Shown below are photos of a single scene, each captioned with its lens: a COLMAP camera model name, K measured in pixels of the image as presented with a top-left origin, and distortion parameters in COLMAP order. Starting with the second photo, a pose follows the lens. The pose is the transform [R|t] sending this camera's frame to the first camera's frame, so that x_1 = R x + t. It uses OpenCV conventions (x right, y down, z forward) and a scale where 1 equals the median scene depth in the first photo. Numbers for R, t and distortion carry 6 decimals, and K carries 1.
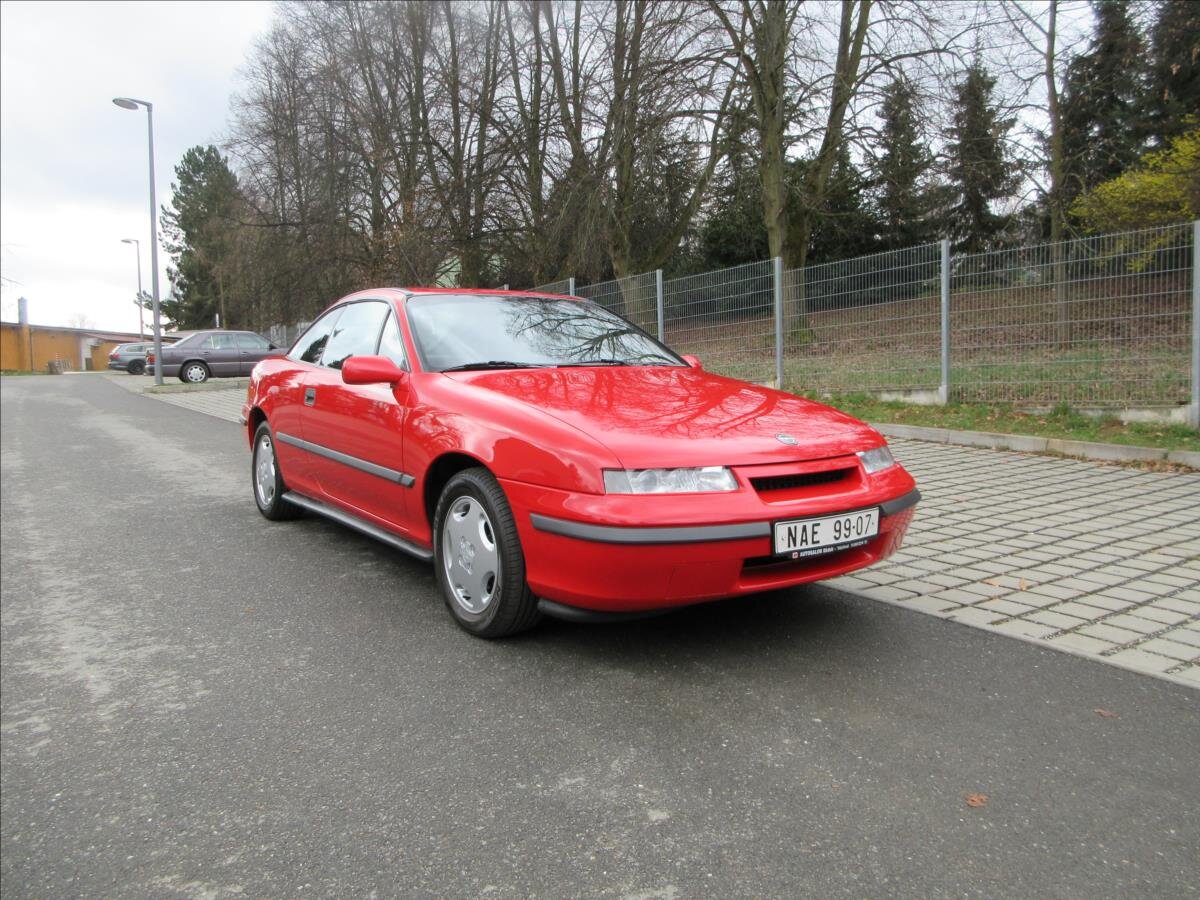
lens RADIAL K [[893.4, 0, 600.0], [0, 893.4, 450.0], [0, 0, 1]] dist [-0.007752, -0.002900]
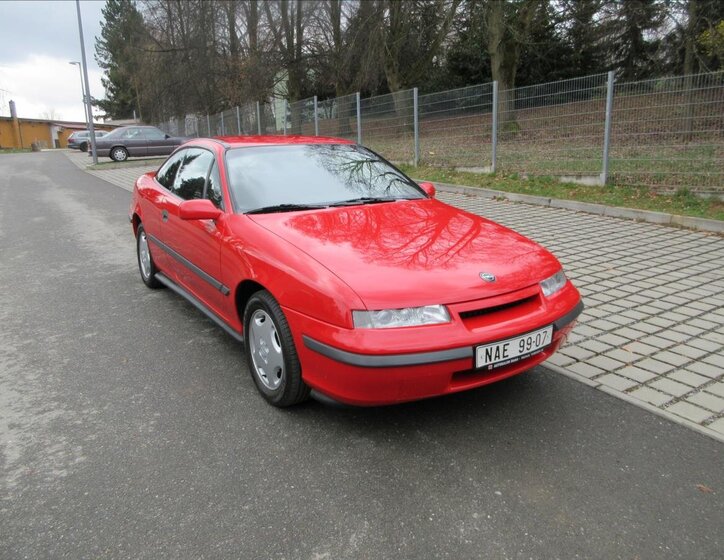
lens RADIAL K [[550.6, 0, 357.0], [0, 550.6, 287.1], [0, 0, 1]] dist [-0.012036, -0.001045]
pose [[0.999089, 0.010979, -0.041246, 0.030085], [-0.003684, 0.984924, 0.172946, -0.106469], [0.042523, -0.172636, 0.984067, 0.110279]]
